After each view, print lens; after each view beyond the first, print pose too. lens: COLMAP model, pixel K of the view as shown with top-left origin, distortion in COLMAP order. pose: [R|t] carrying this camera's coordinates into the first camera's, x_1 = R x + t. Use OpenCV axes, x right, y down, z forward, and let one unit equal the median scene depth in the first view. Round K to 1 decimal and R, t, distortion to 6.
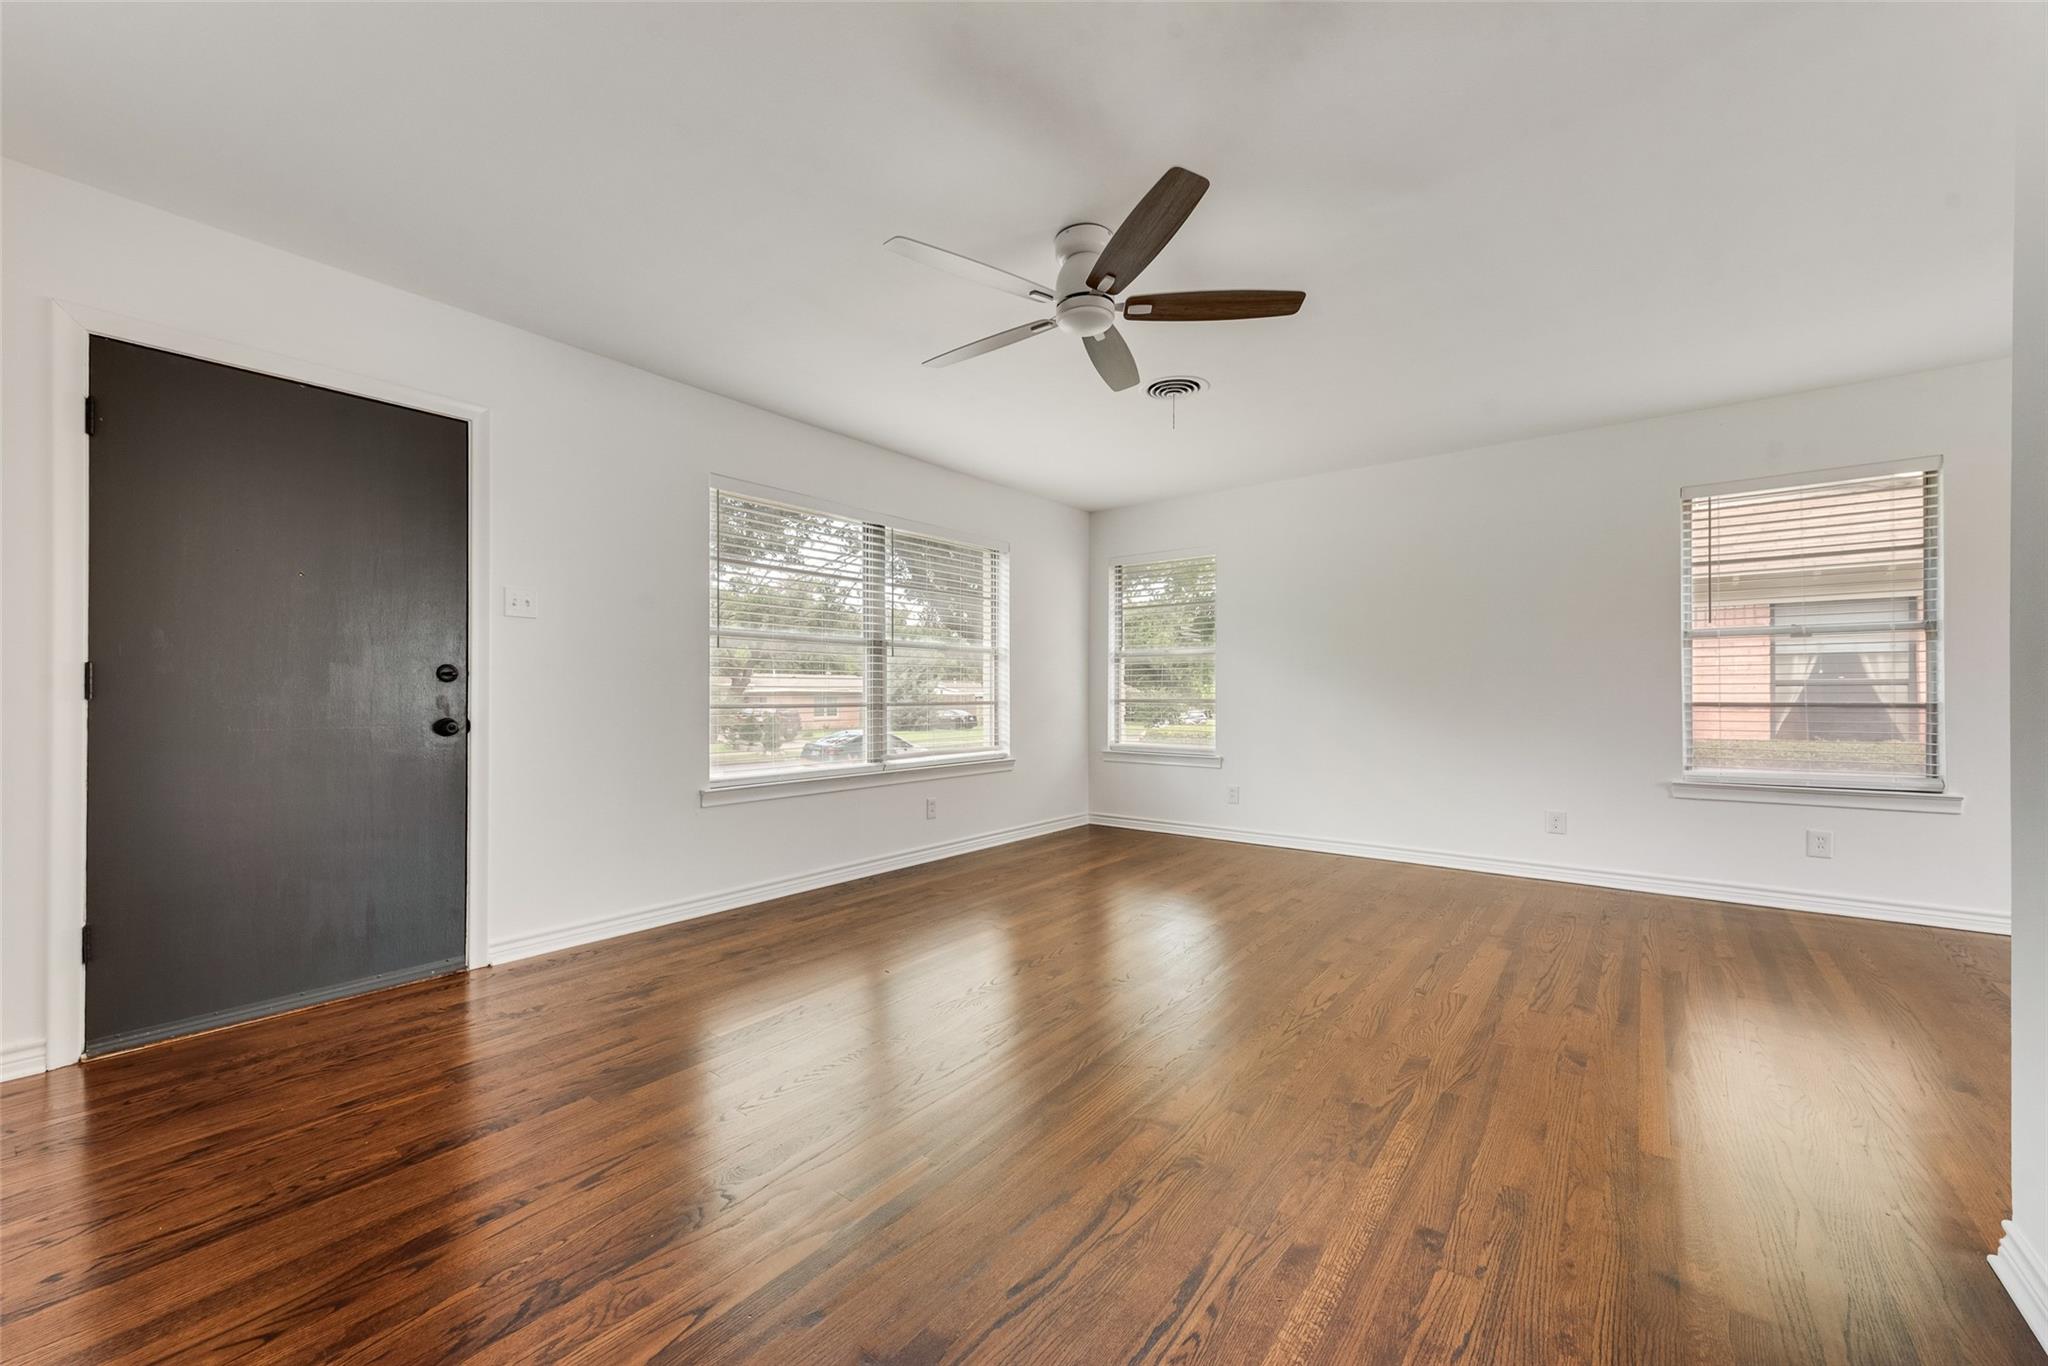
lens RADIAL K [[834.8, 0, 1016.7], [0, 834.8, 680.3], [0, 0, 1]] dist [0.009516, 0.000003]
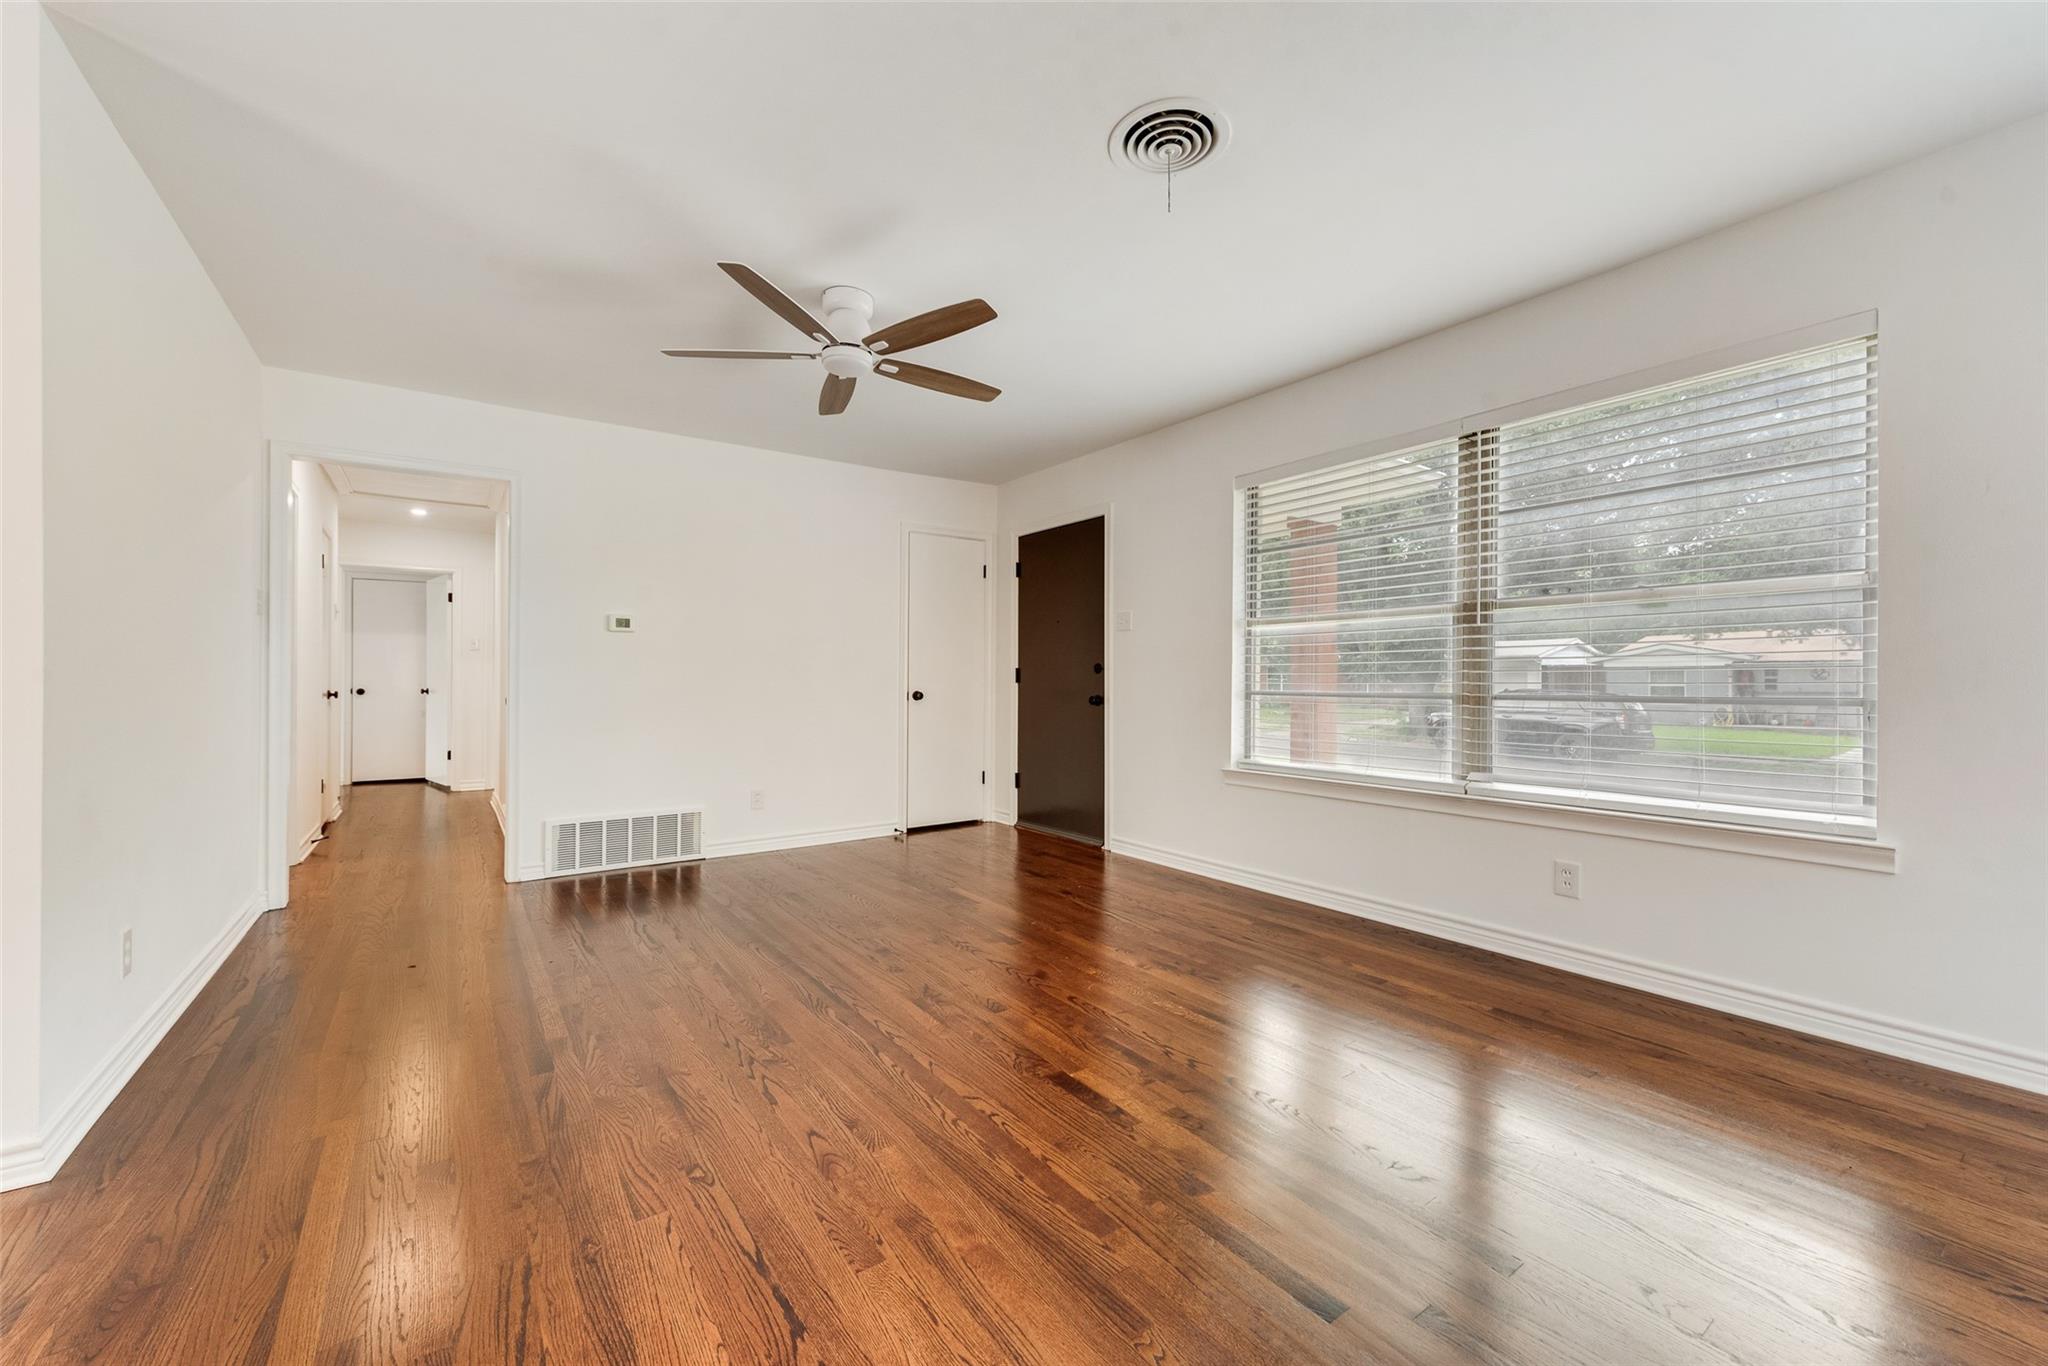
lens RADIAL K [[834.8, 0, 1016.7], [0, 834.8, 680.3], [0, 0, 1]] dist [0.009516, 0.000003]
pose [[-0.323969, -0.001343, -0.946067, 0.522114], [0.014137, 0.999880, -0.006260, 0.012586], [0.945962, -0.015403, -0.323911, 0.756104]]
